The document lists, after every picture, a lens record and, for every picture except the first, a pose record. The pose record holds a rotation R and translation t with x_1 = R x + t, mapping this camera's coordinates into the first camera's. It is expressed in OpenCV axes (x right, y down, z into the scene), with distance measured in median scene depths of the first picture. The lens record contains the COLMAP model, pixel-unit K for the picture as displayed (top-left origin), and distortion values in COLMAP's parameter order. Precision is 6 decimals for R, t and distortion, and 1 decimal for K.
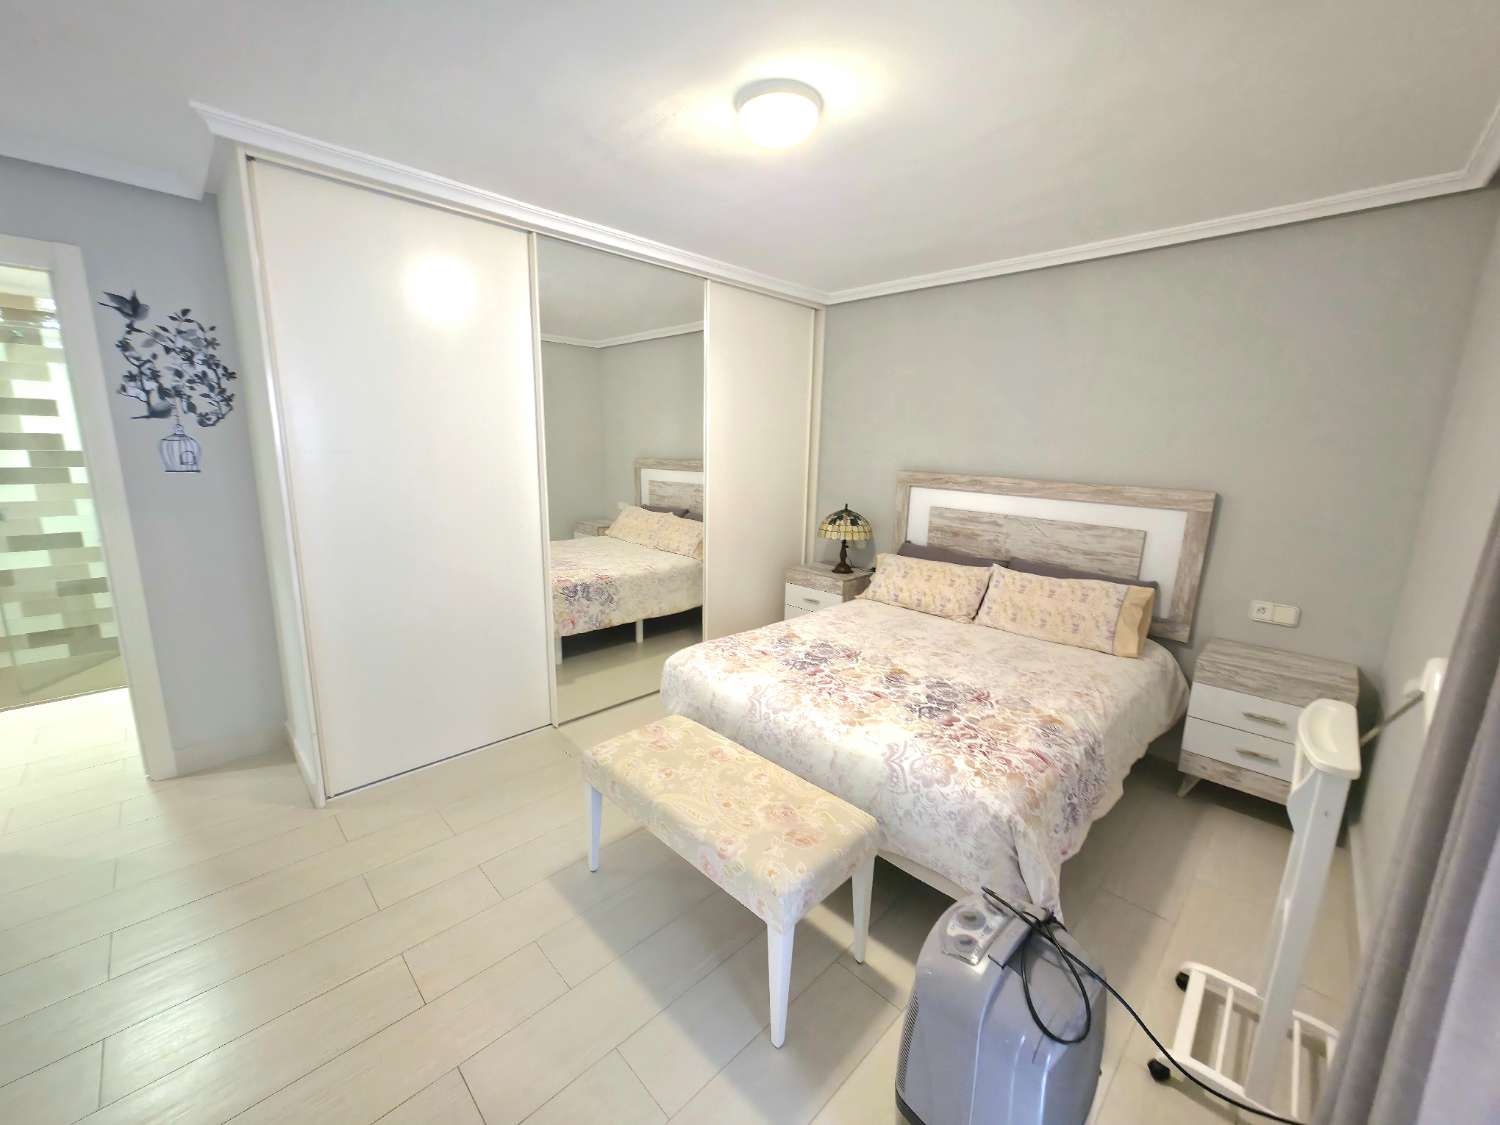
lens RADIAL K [[593.3, 0, 741.9], [0, 593.3, 550.4], [0, 0, 1]] dist [0.000129, -0.000177]
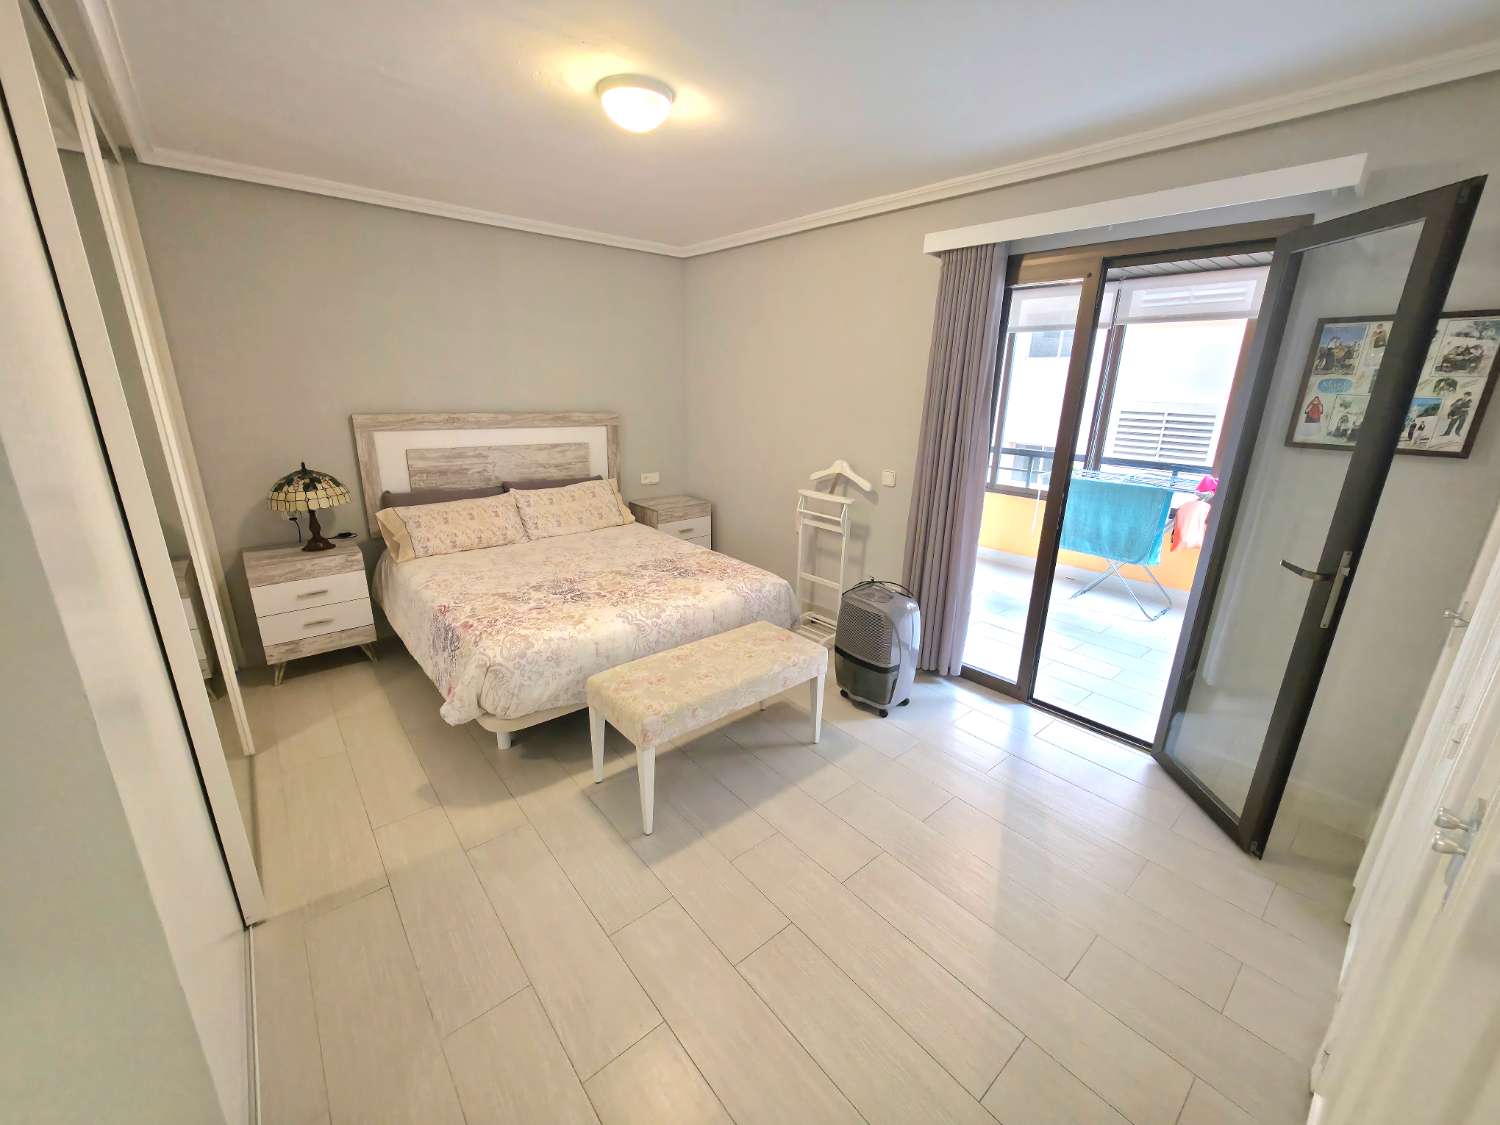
lens RADIAL K [[593.3, 0, 752.2], [0, 593.3, 563.1], [0, 0, 1]] dist [0.000129, -0.000177]
pose [[0.067402, -0.309492, 0.948510, -0.709067], [0.164721, 0.941078, 0.295362, -0.109054], [-0.984035, 0.136331, 0.114411, 0.438070]]
